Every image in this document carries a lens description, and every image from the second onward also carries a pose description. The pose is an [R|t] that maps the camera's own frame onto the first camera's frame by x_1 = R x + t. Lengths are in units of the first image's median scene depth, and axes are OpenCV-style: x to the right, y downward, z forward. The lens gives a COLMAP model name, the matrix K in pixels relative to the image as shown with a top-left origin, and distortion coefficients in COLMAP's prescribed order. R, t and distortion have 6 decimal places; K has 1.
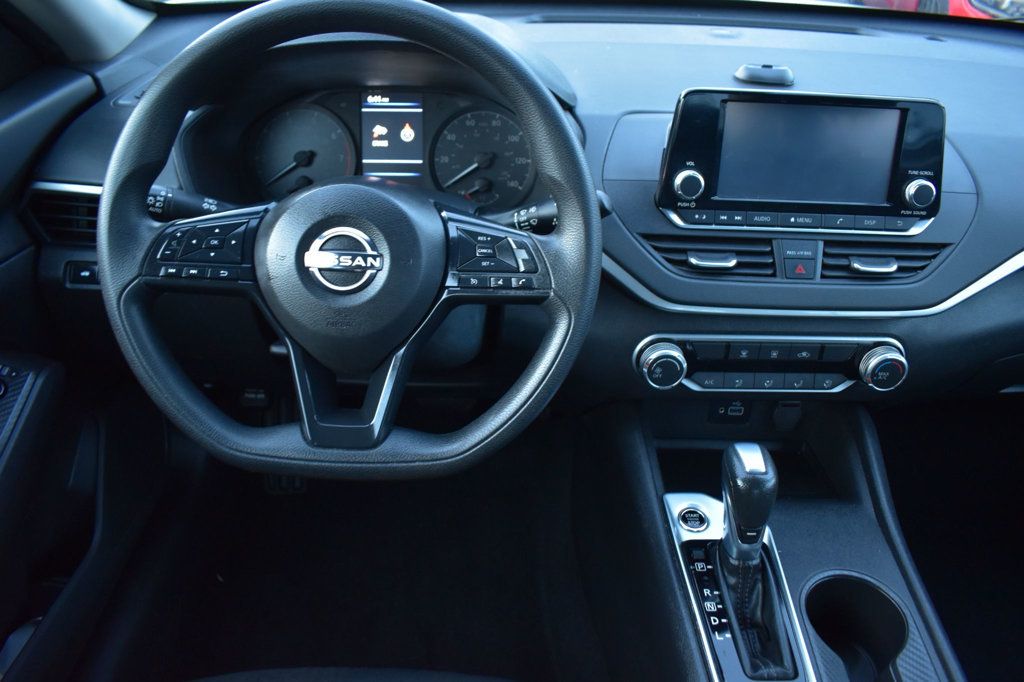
lens RADIAL K [[815.3, 0, 512.0], [0, 815.3, 341.0], [0, 0, 1]] dist [-0.087742, -0.004220]
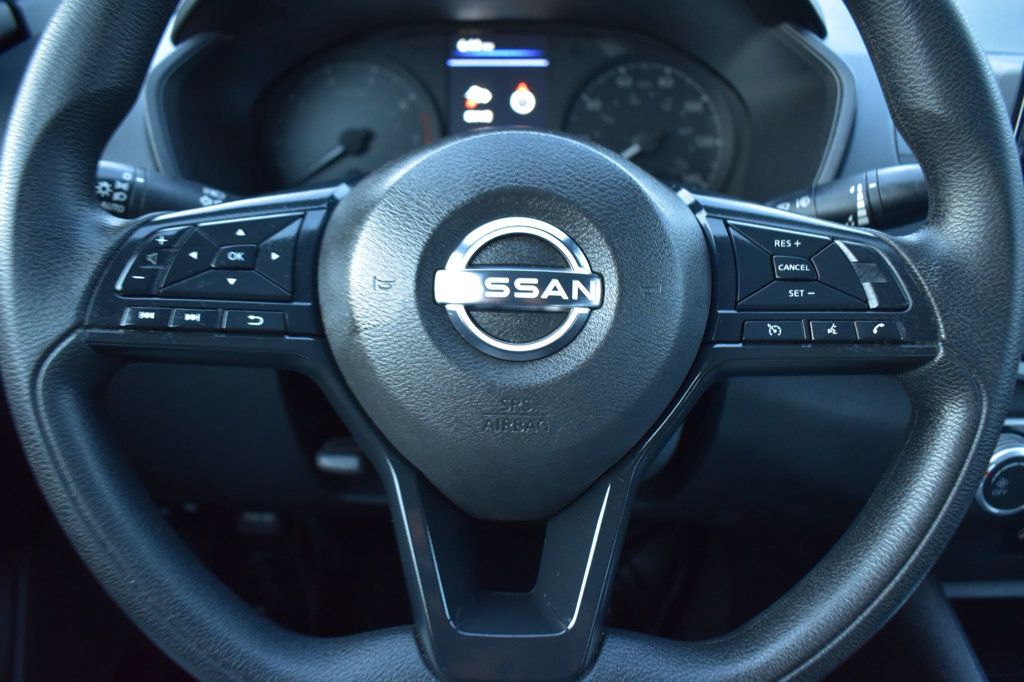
lens RADIAL K [[895.3, 0, 512.0], [0, 895.3, 341.0], [0, 0, 1]] dist [-0.087113, -0.006545]
pose [[0.999735, -0.018073, 0.014289, -0.214495], [0.019105, 0.996944, -0.075751, -0.029095], [-0.012877, 0.076004, 0.997024, 0.475143]]
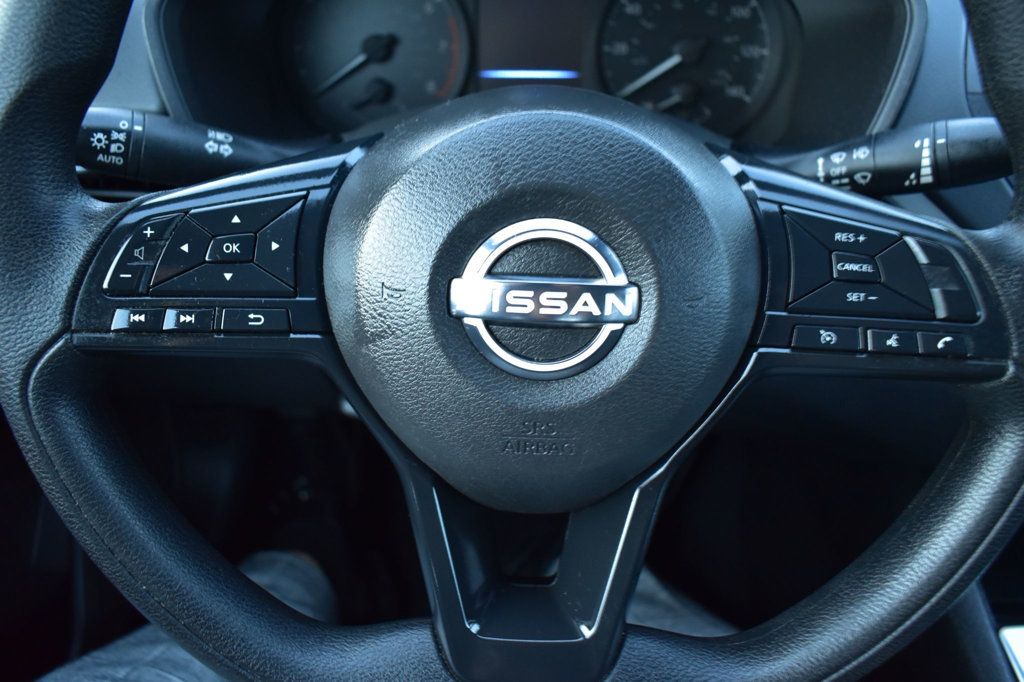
lens RADIAL K [[815.3, 0, 512.0], [0, 815.3, 341.0], [0, 0, 1]] dist [-0.087742, -0.004220]
pose [[0.999660, -0.000625, -0.026060, -0.208563], [0.003989, 0.991605, 0.129244, -0.129320], [0.025761, -0.129304, 0.991270, 0.569562]]
